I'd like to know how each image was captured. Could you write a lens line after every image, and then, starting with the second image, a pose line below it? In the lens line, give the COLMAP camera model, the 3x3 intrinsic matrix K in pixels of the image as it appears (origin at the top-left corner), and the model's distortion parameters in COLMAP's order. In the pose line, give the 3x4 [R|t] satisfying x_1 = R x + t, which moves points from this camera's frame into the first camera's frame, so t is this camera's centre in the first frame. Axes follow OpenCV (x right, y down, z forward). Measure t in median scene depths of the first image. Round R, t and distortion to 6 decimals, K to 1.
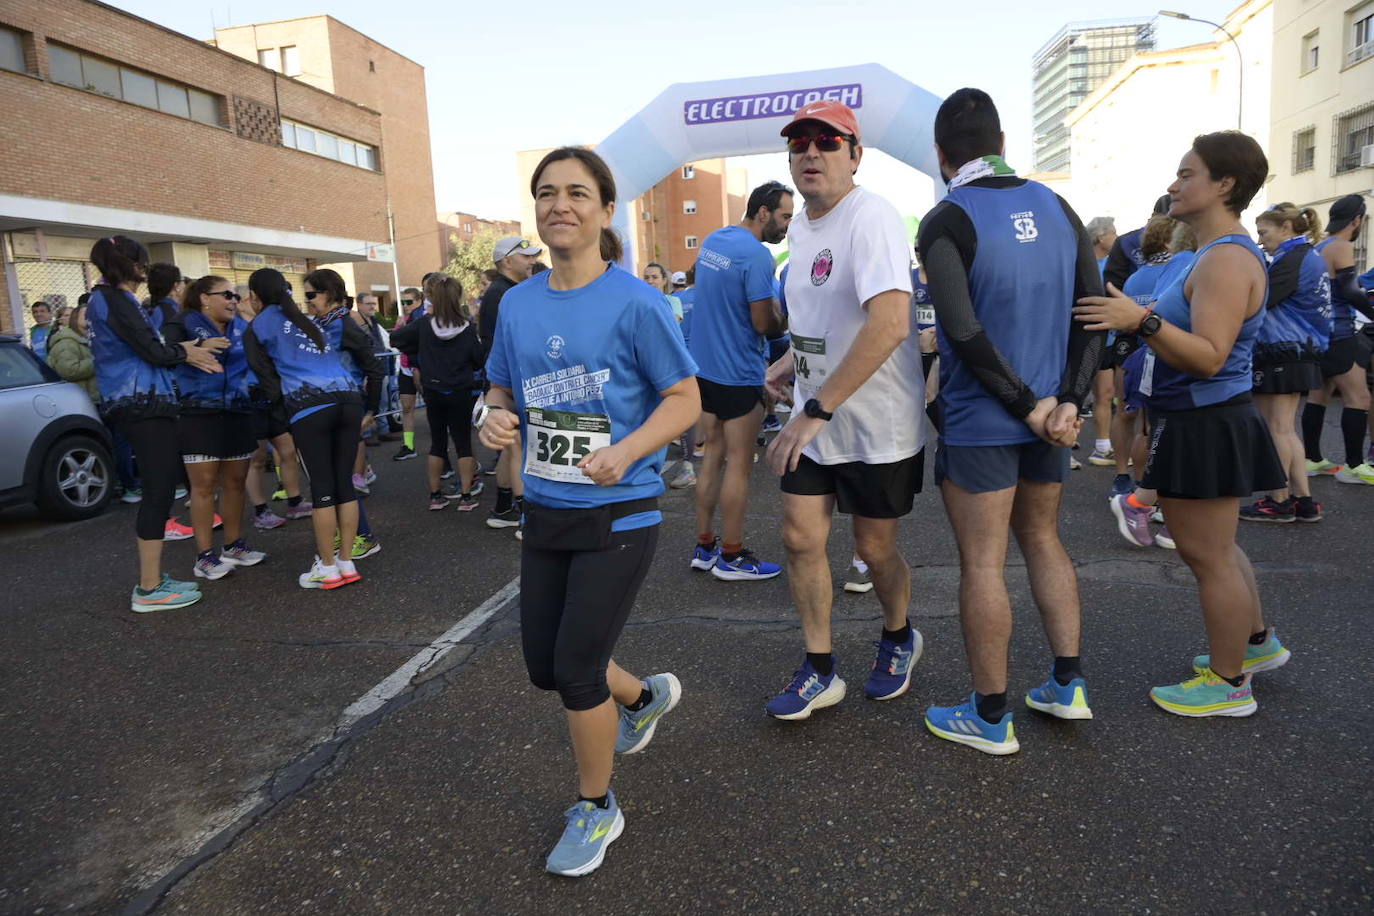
lens RADIAL K [[890.4, 0, 680.2], [0, 890.4, 443.8], [0, 0, 1]] dist [-0.004435, -0.001530]
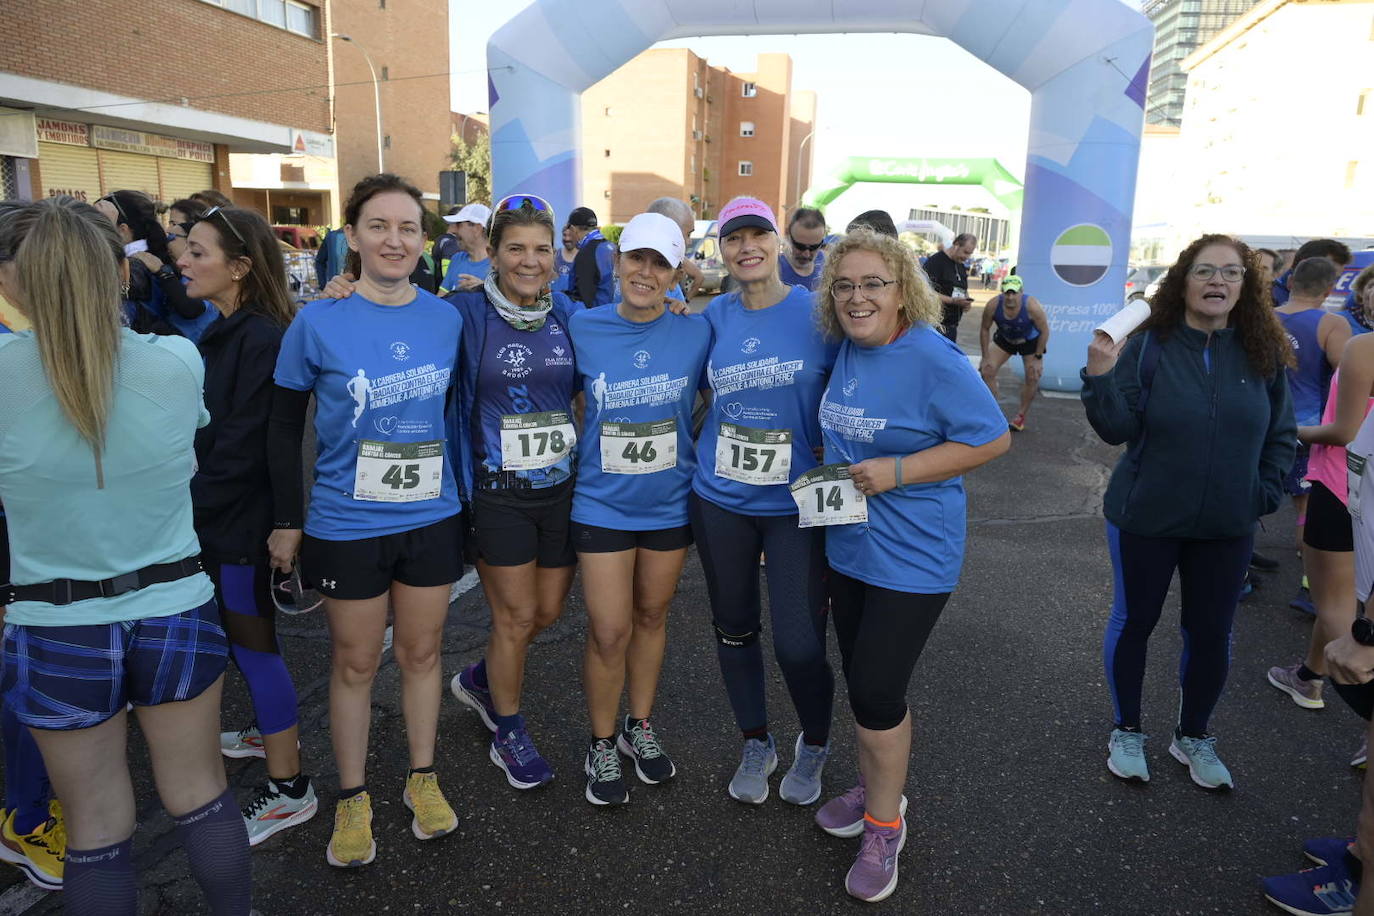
lens RADIAL K [[890.8, 0, 694.7], [0, 890.8, 442.4], [0, 0, 1]] dist [-0.003402, -0.005834]
pose [[0.994750, 0.096691, -0.033506, 0.055530], [-0.093811, 0.992458, 0.078904, -0.046533], [0.040882, -0.075347, 0.996319, 0.207171]]
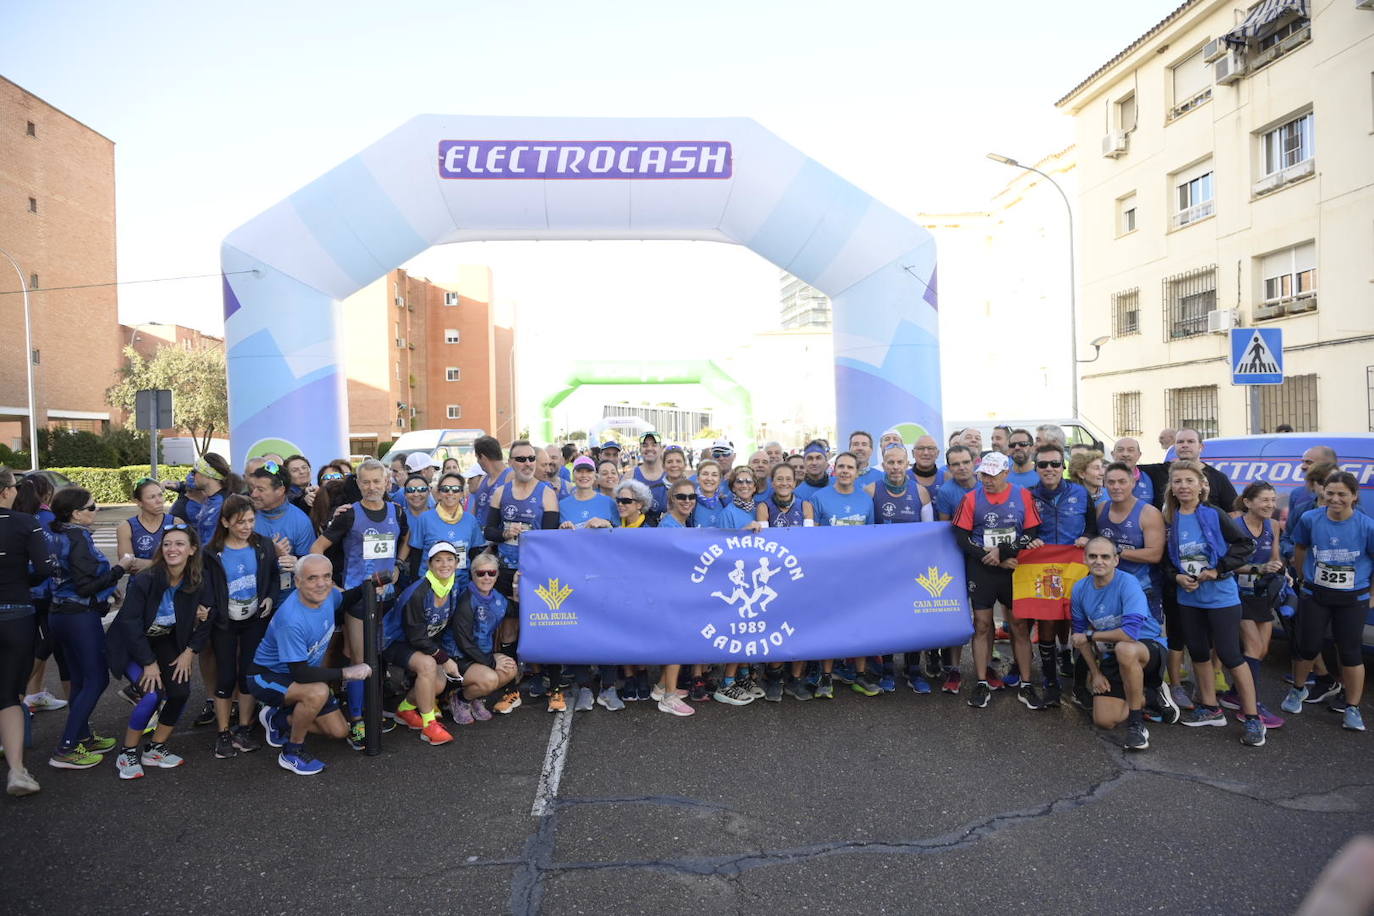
lens RADIAL K [[890.4, 0, 680.2], [0, 890.4, 443.8], [0, 0, 1]] dist [-0.004435, -0.001530]
pose [[0.964765, 0.034630, 0.260822, 0.007489], [0.005135, 0.988634, -0.150256, -0.061035], [-0.263061, 0.146301, 0.953622, 0.271636]]
